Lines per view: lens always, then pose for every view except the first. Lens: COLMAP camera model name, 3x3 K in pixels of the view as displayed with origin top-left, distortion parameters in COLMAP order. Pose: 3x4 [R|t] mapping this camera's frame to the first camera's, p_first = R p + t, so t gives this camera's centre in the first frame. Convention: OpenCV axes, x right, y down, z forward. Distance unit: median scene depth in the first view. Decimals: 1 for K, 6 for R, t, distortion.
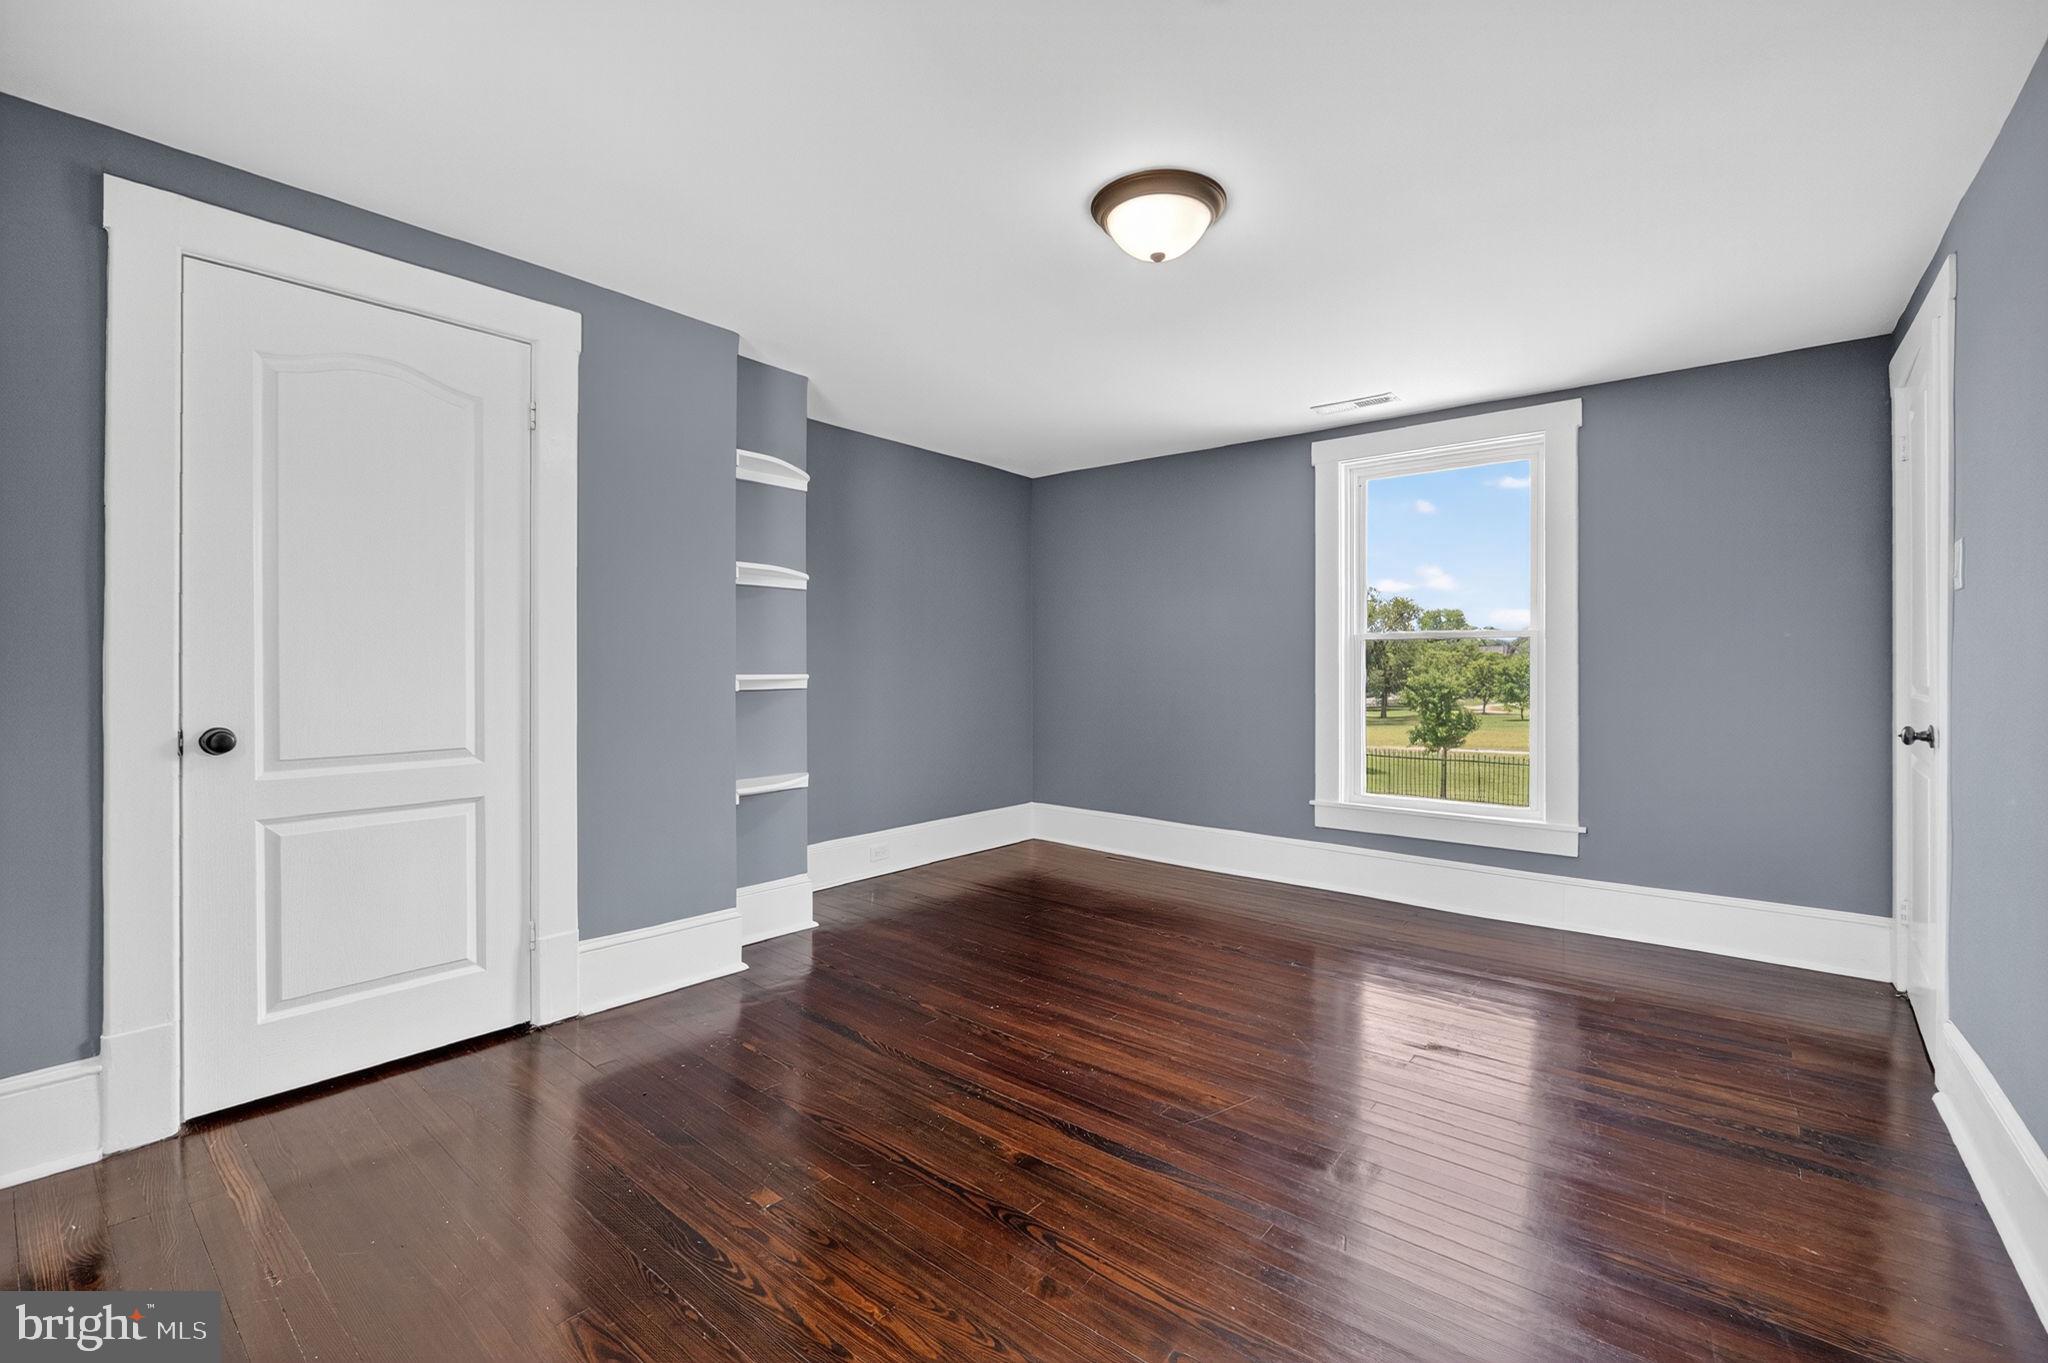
lens RADIAL K [[865.1, 0, 1033.6], [0, 865.1, 663.3], [0, 0, 1]] dist [-0.001437, -0.000256]
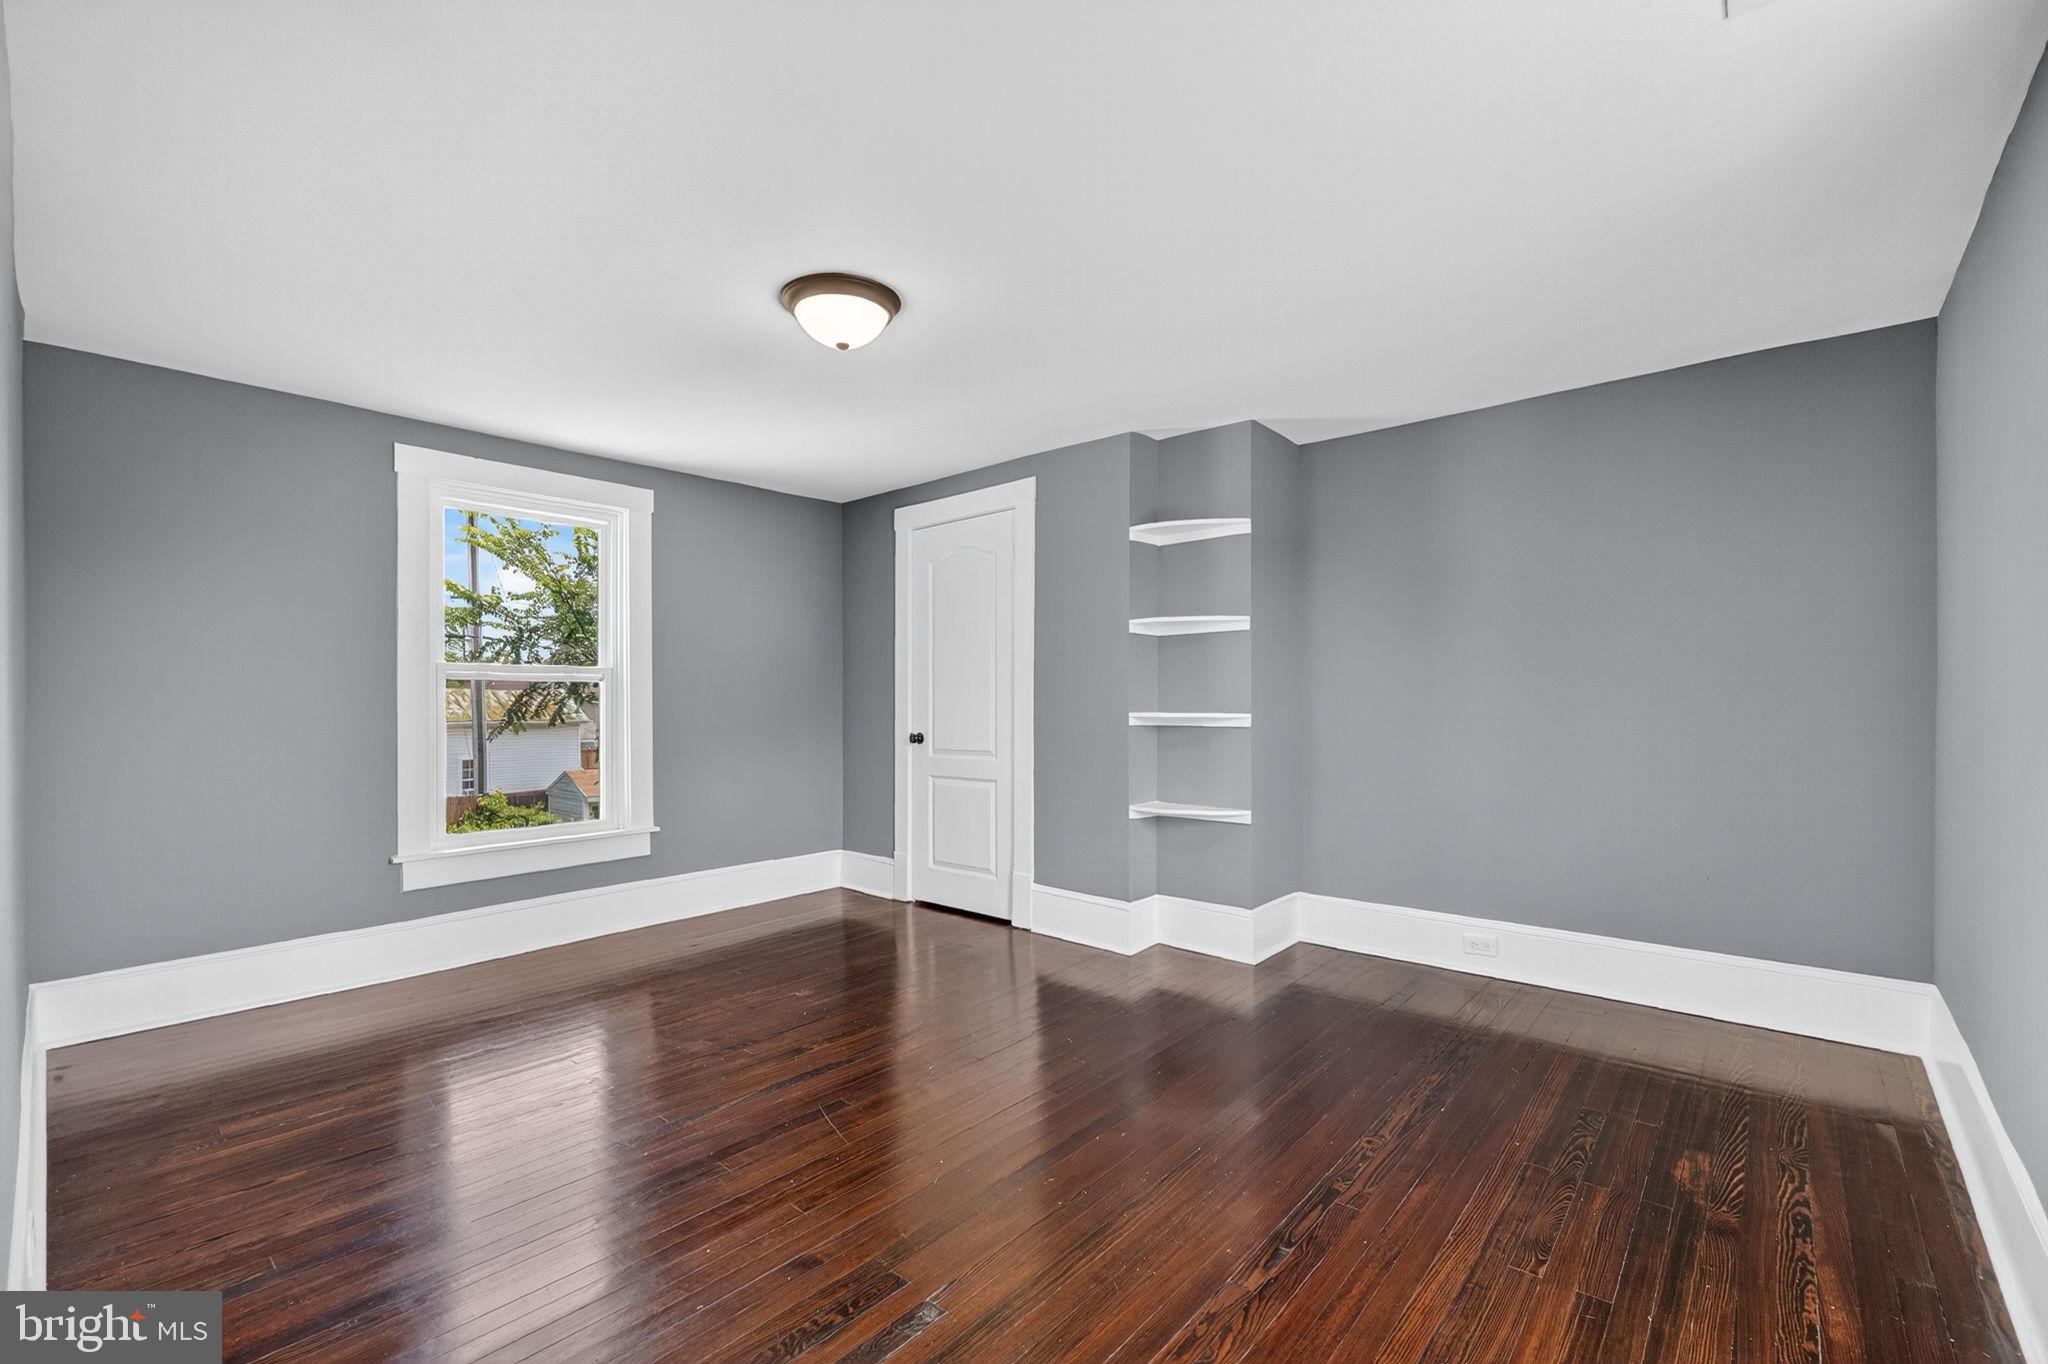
lens RADIAL K [[881.8, 0, 1008.5], [0, 881.8, 692.6], [0, 0, 1]] dist [-0.002197, -0.000367]
pose [[-0.046265, -0.008379, -0.998894, 1.045518], [0.005900, 0.999945, -0.008661, -0.005794], [0.998912, -0.006294, -0.046213, 1.022042]]
